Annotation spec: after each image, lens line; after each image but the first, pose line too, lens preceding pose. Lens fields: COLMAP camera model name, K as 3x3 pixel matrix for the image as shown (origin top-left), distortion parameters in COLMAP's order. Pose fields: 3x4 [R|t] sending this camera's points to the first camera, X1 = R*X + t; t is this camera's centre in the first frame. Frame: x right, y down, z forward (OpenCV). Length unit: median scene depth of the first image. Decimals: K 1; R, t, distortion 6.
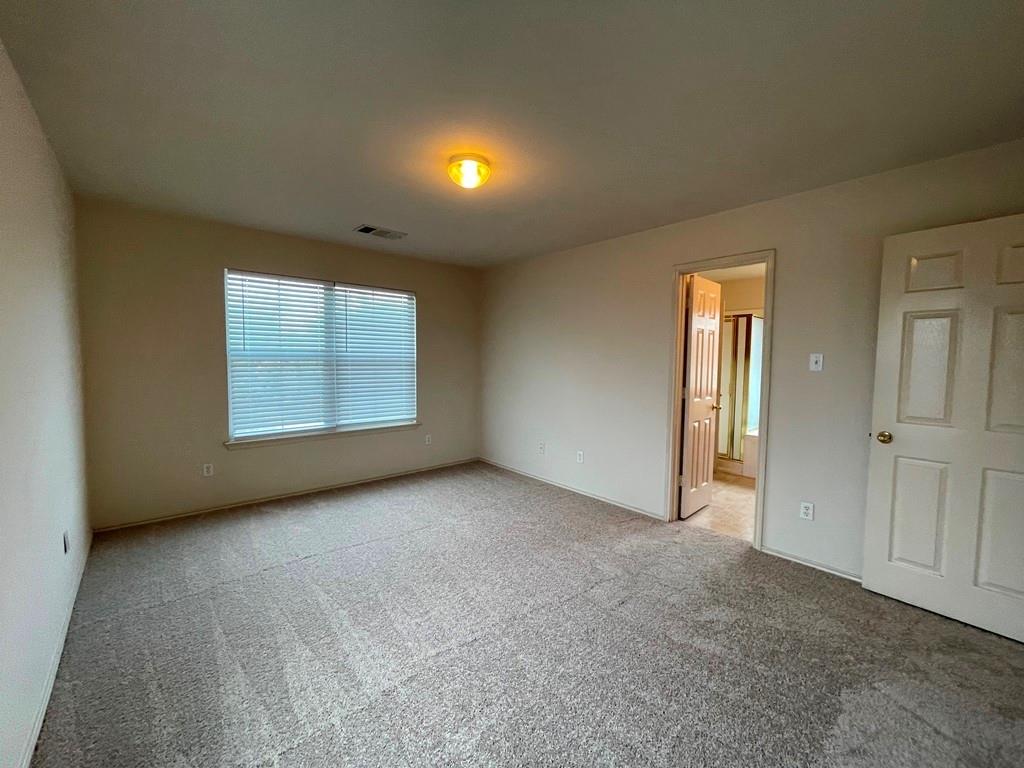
lens RADIAL K [[414.5, 0, 512.1], [0, 414.5, 381.7], [0, 0, 1]] dist [0.000302, 0.000113]
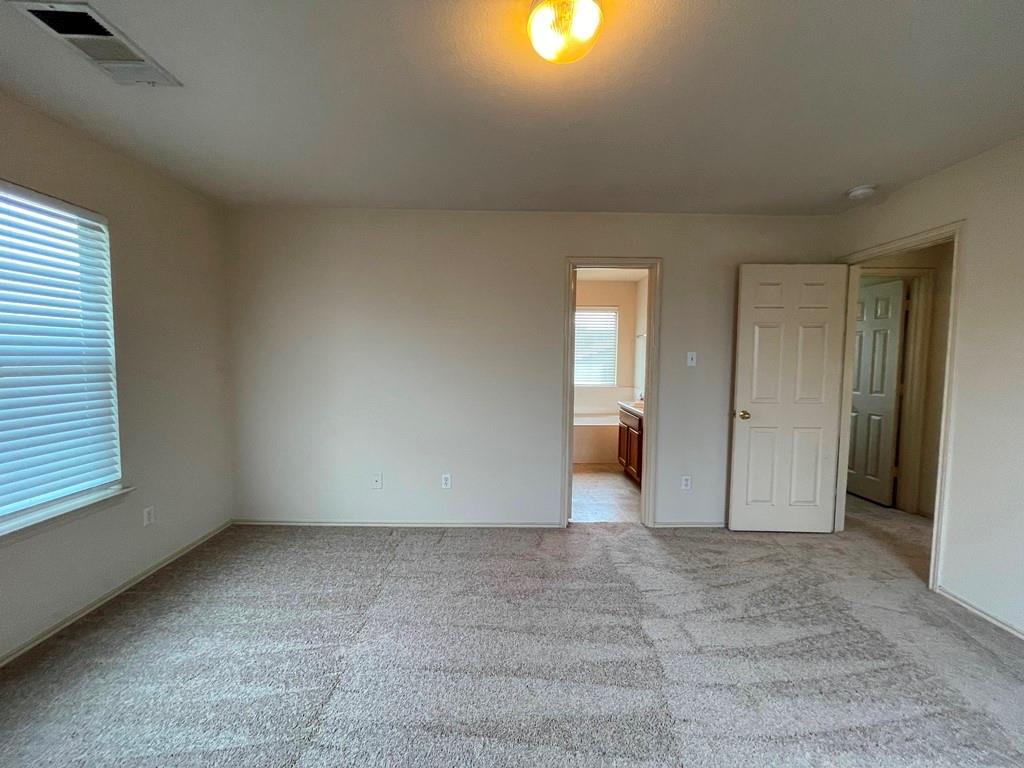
lens RADIAL K [[414.5, 0, 511.6], [0, 414.5, 382.5], [0, 0, 1]] dist [0.000302, 0.000113]
pose [[0.652568, -0.051497, 0.755978, -0.369070], [0.042130, 0.998610, 0.031657, -0.027010], [-0.756558, 0.011191, 0.653831, 0.422935]]
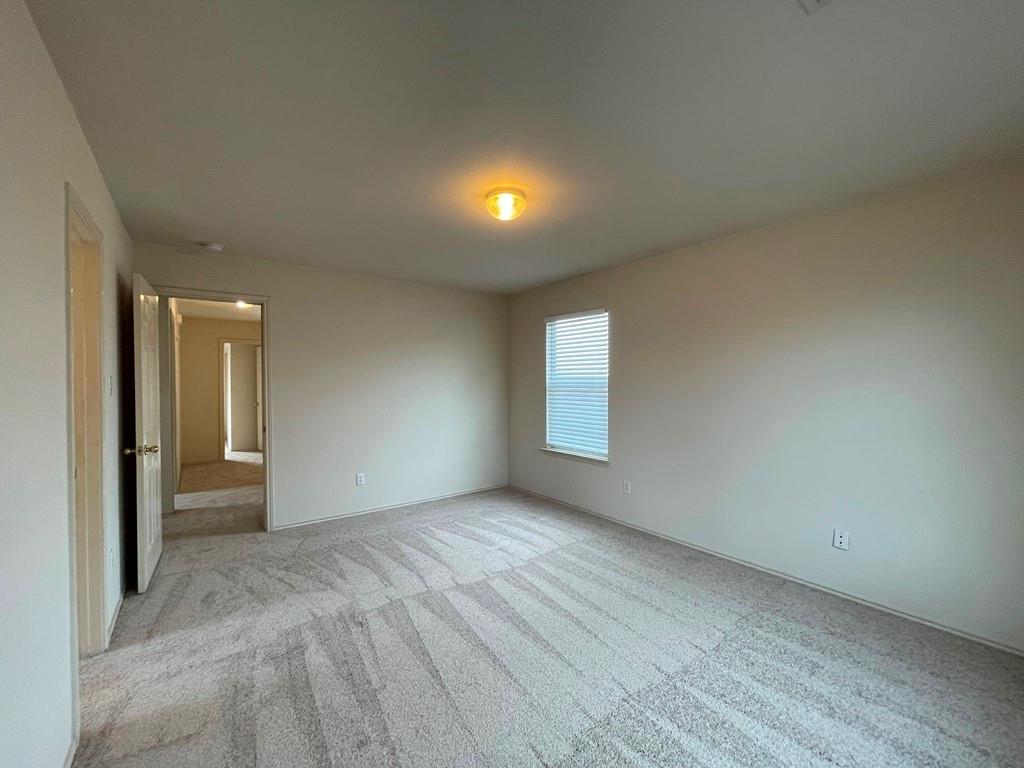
lens RADIAL K [[414.5, 0, 514.1], [0, 414.5, 387.9], [0, 0, 1]] dist [0.000302, 0.000113]
pose [[-0.997956, -0.010345, 0.063062, -0.119157], [-0.005418, 0.996953, 0.077811, -0.079538], [-0.063675, 0.077311, -0.994972, 1.258675]]
